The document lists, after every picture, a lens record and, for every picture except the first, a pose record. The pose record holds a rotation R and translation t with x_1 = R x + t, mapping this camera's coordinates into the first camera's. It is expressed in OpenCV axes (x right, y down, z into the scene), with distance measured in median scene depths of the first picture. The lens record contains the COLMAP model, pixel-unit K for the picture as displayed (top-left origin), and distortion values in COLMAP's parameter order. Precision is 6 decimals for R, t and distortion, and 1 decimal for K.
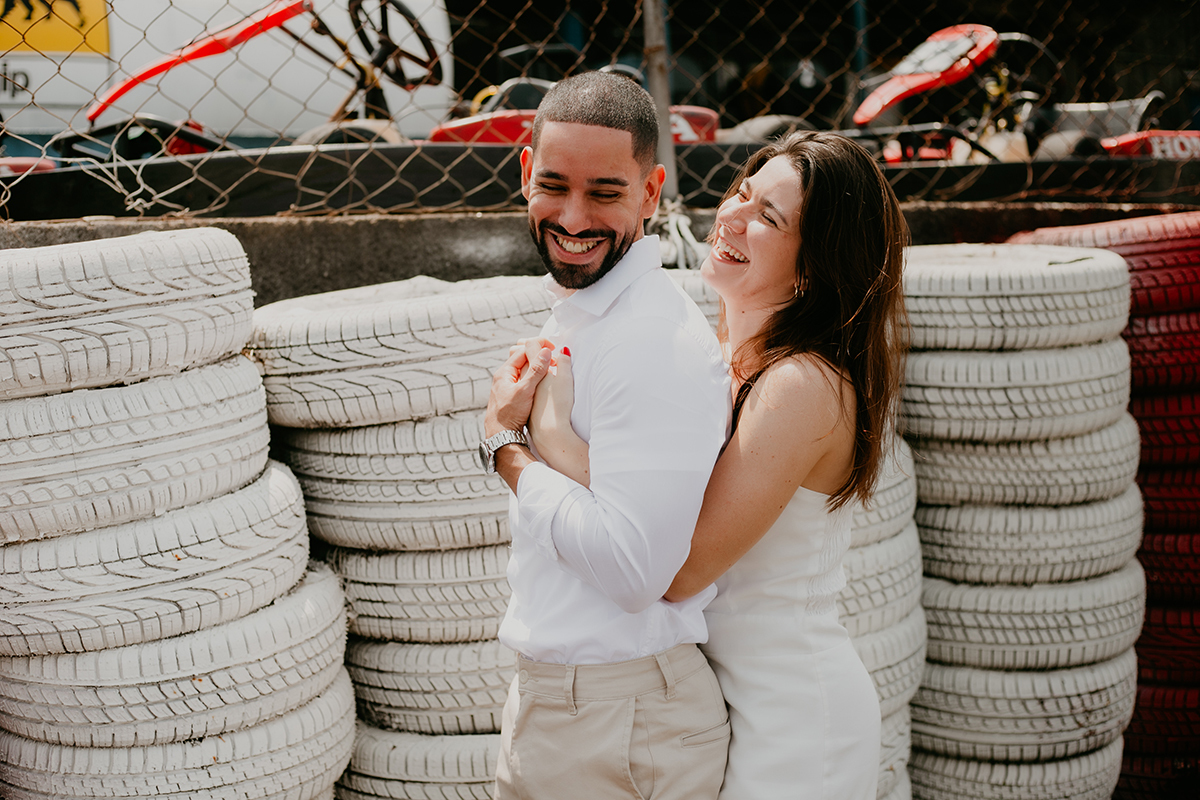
lens RADIAL K [[1842.5, 0, 598.5], [0, 1842.5, 428.1], [0, 0, 1]] dist [-0.096413, -0.190281]
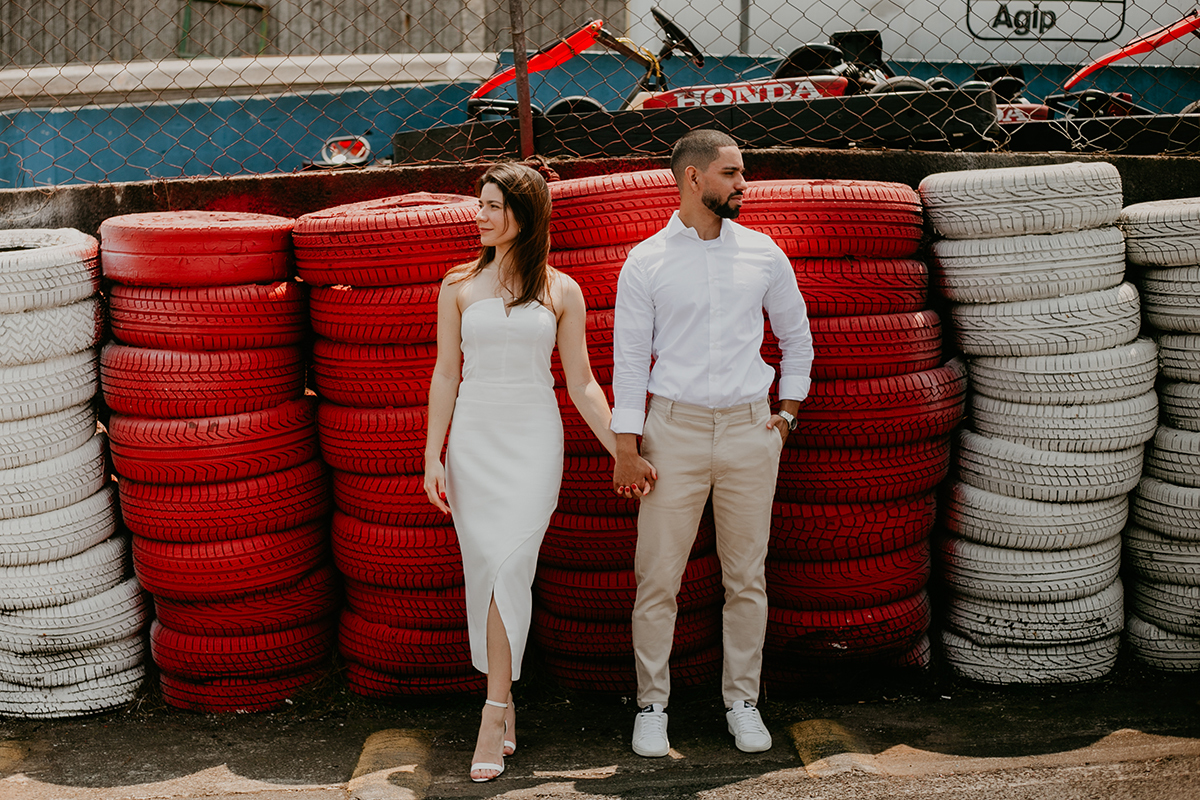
lens RADIAL K [[1842.5, 0, 598.5], [0, 1842.5, 428.1], [0, 0, 1]] dist [-0.096413, -0.190281]
pose [[0.853155, 0.105839, -0.510808, 0.401804], [-0.079459, 0.994142, 0.073272, 0.086062], [0.515570, -0.021924, 0.856567, -1.101115]]
